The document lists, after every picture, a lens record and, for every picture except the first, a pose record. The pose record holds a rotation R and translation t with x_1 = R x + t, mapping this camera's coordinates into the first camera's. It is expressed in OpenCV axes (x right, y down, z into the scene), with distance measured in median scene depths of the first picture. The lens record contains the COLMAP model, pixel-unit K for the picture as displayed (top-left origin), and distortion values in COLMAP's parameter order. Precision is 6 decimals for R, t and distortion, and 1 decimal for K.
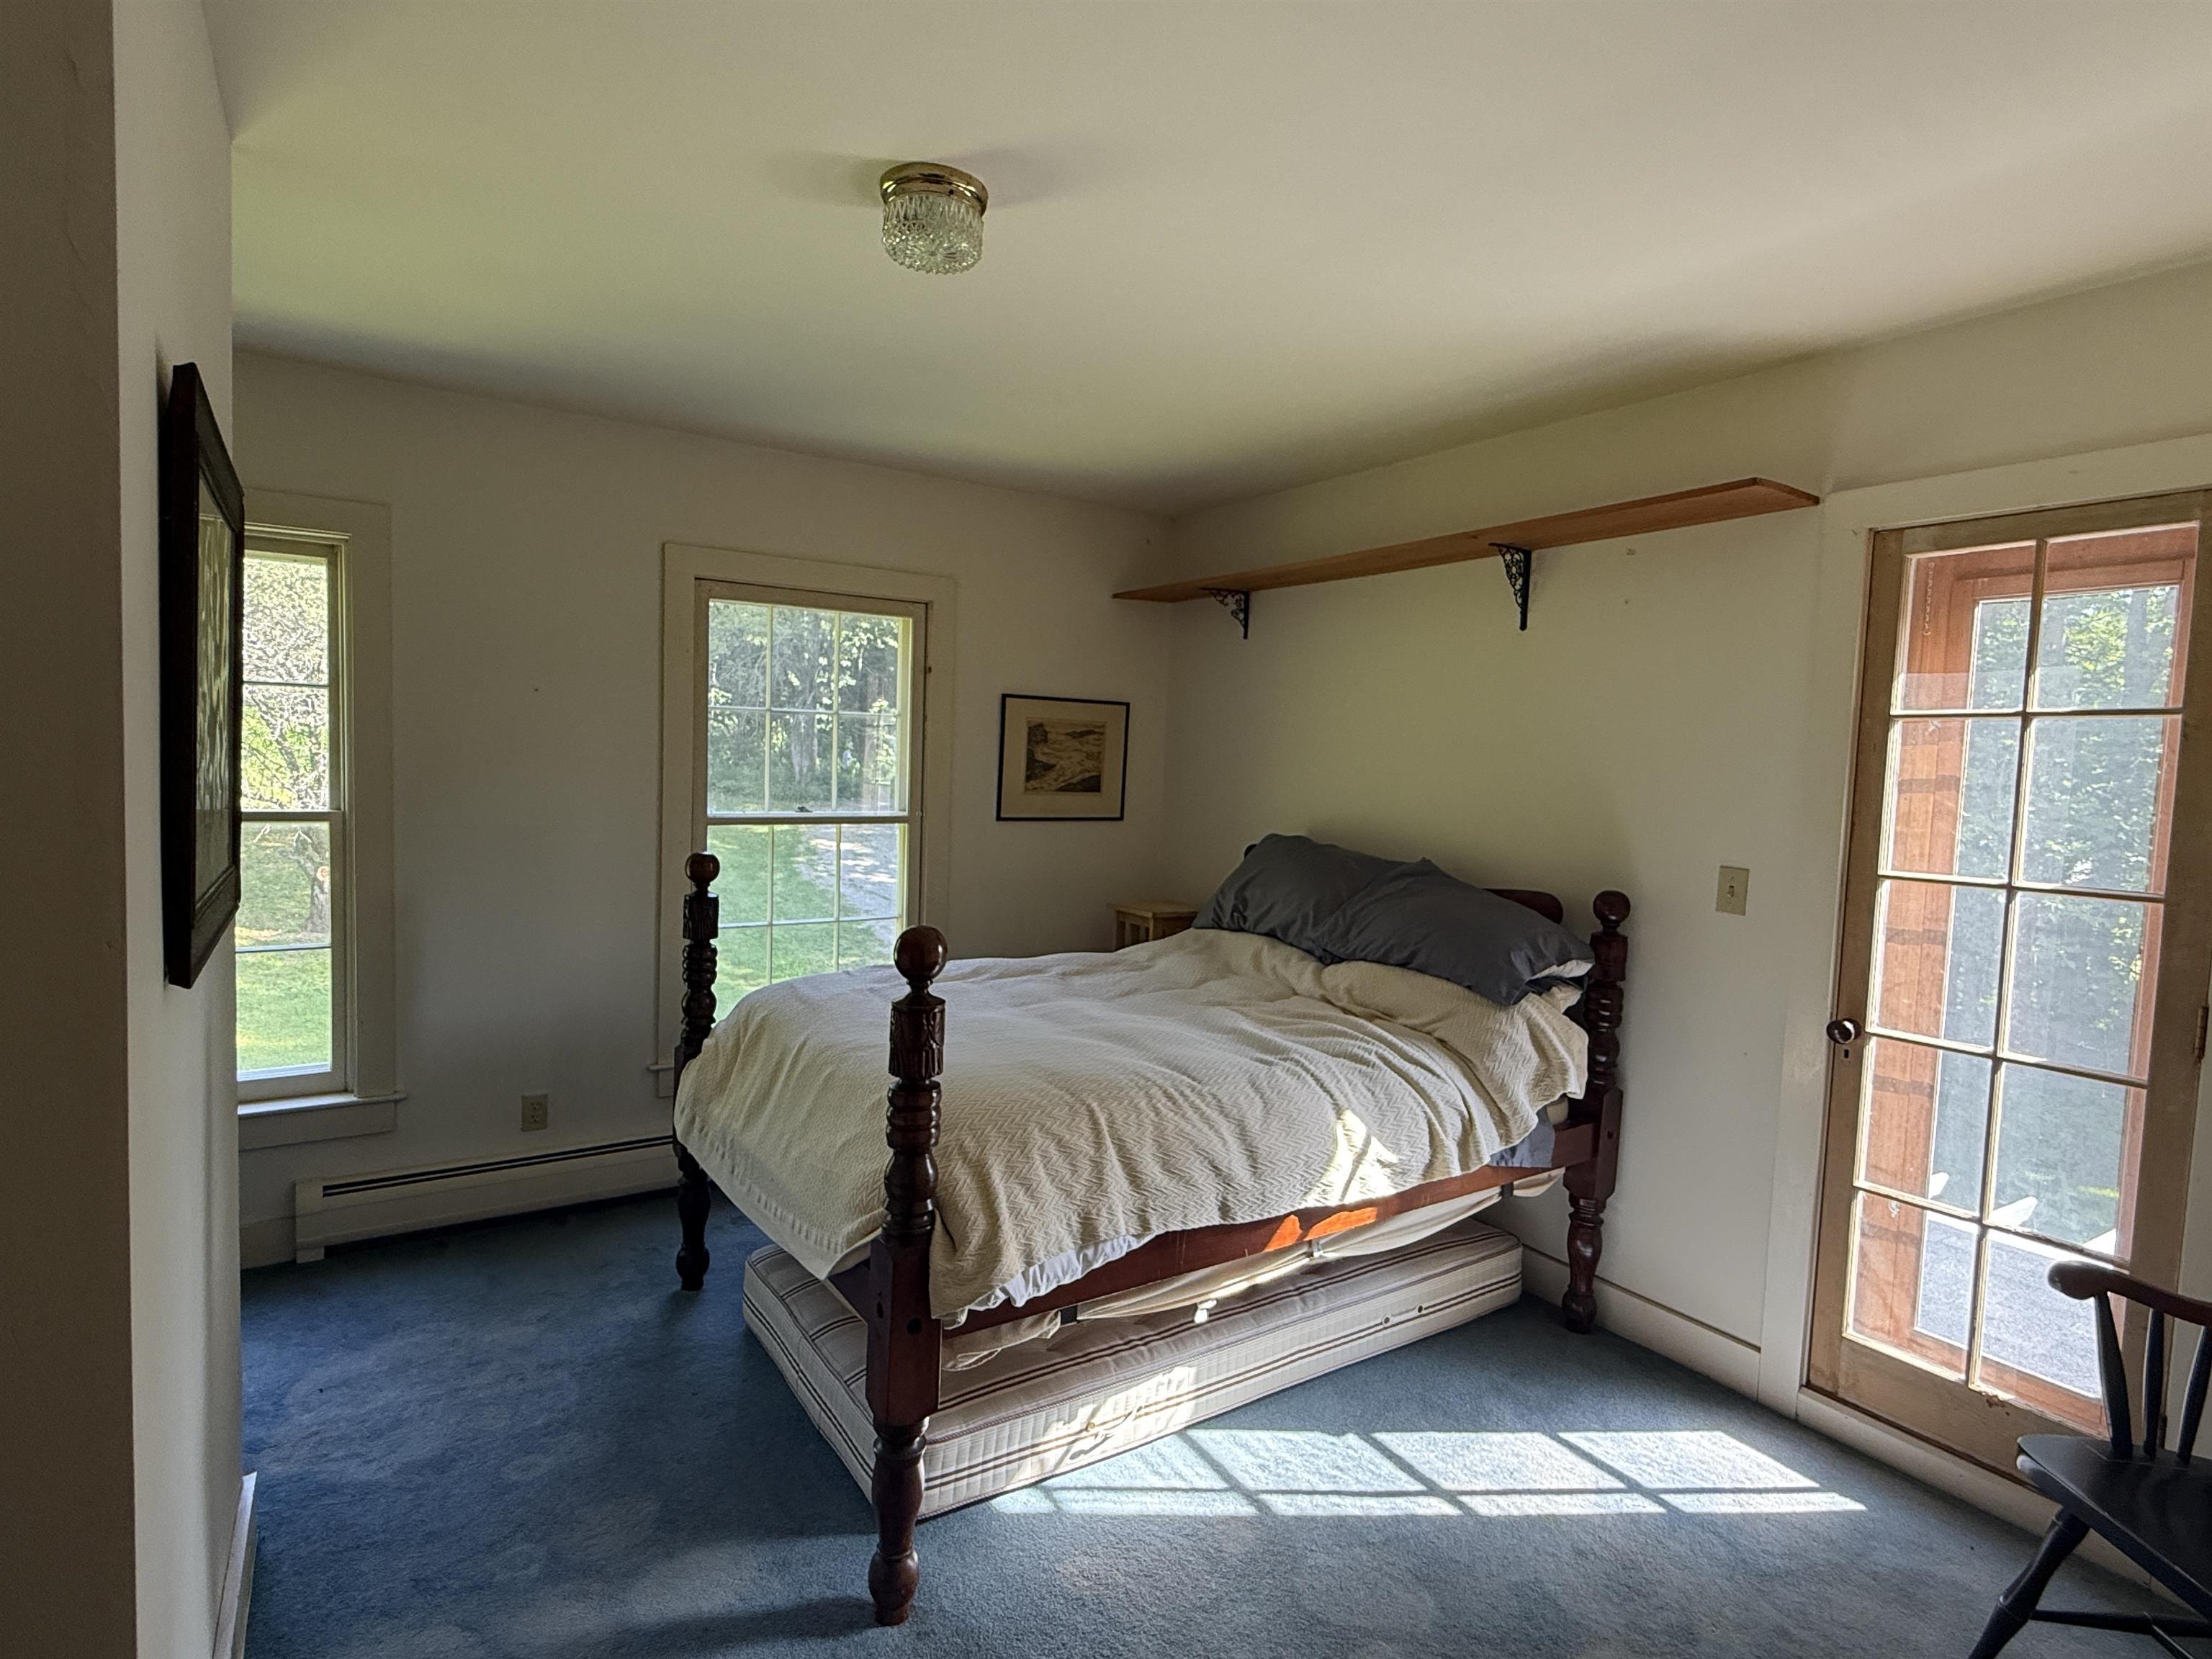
lens RADIAL K [[1151.1, 0, 1093.5], [0, 1151.1, 829.9], [0, 0, 1]] dist [0.003636, -0.000097]
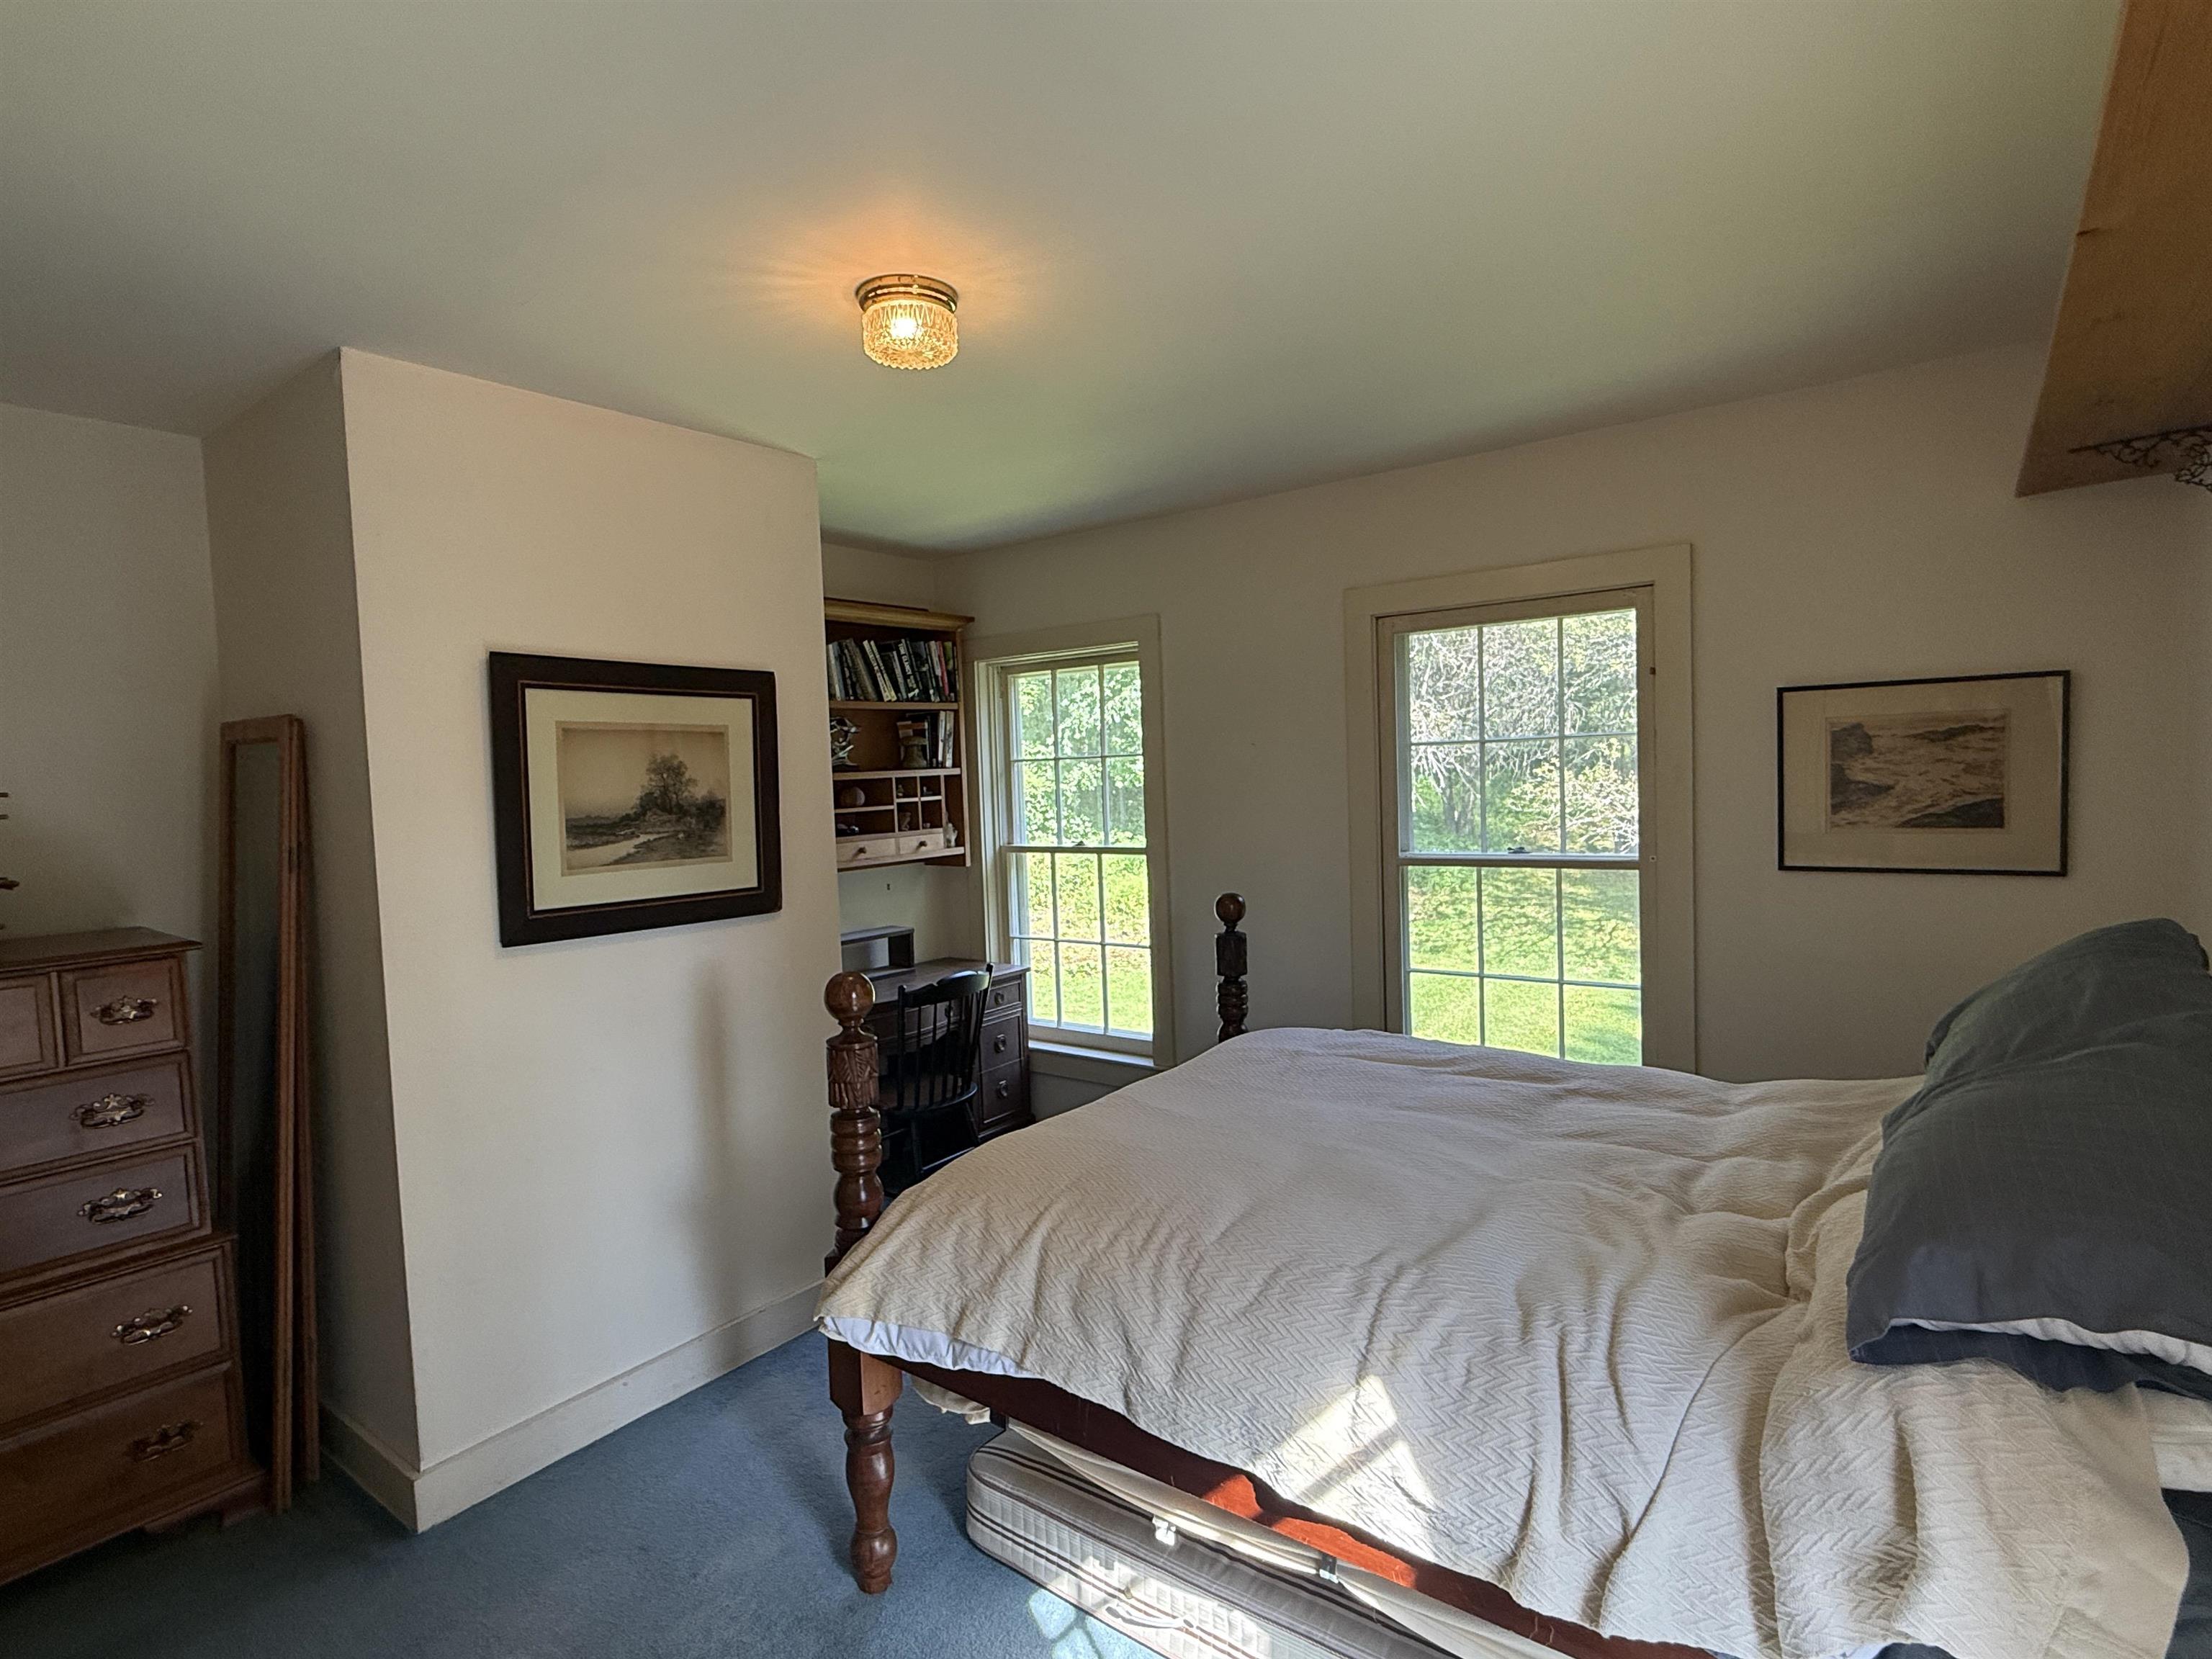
lens RADIAL K [[1151.1, 0, 1100.2], [0, 1151.1, 820.7], [0, 0, 1]] dist [0.003636, -0.000097]
pose [[0.321193, -0.001596, -0.947012, 0.513928], [-0.013059, 0.999896, -0.006114, -0.032454], [0.946924, 0.014330, 0.321139, 0.446284]]
